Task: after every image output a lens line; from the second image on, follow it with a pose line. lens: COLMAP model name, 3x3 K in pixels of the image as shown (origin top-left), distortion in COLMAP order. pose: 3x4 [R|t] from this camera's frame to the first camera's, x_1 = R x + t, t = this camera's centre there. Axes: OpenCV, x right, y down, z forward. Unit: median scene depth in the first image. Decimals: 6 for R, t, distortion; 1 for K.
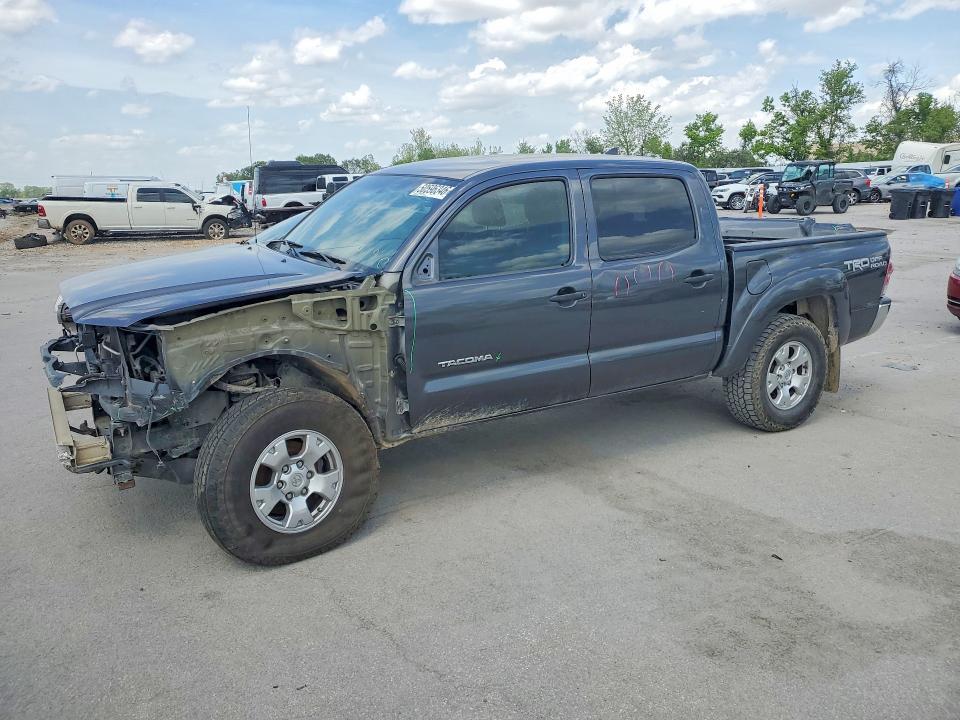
lens RADIAL K [[733.3, 0, 480.0], [0, 733.3, 360.0], [0, 0, 1]] dist [0.026427, -0.006953]
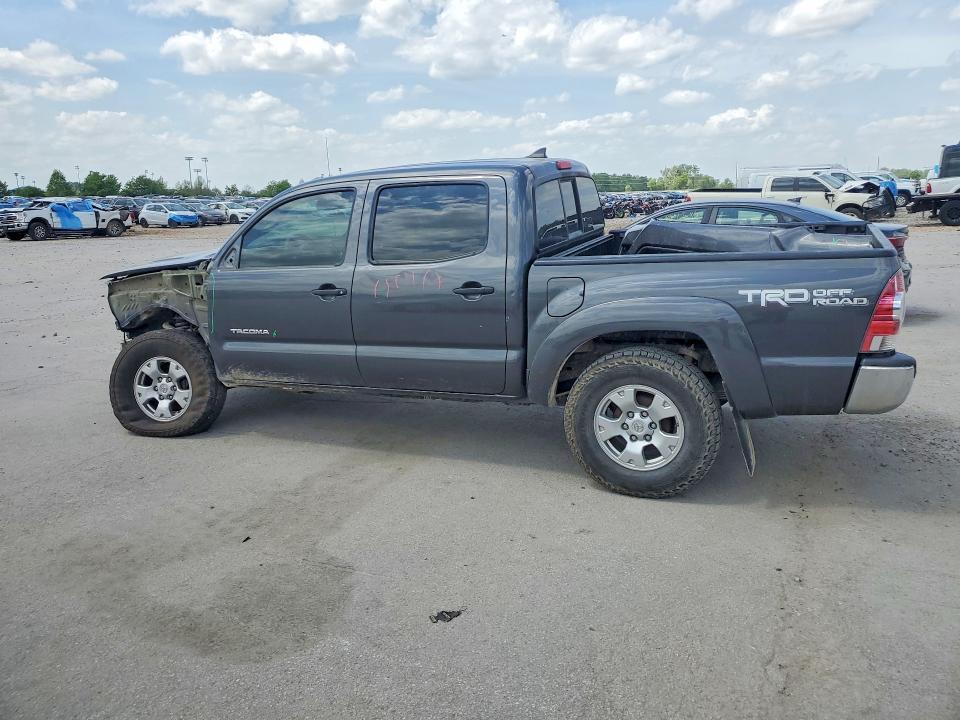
lens RADIAL K [[741.4, 0, 480.0], [0, 741.4, 360.0], [0, 0, 1]] dist [0.002442, 0.001714]
pose [[0.588201, 0.164160, -0.791878, 1.321393], [-0.150896, 0.984263, 0.091957, -0.137049], [0.794512, 0.065402, 0.603716, 0.545245]]
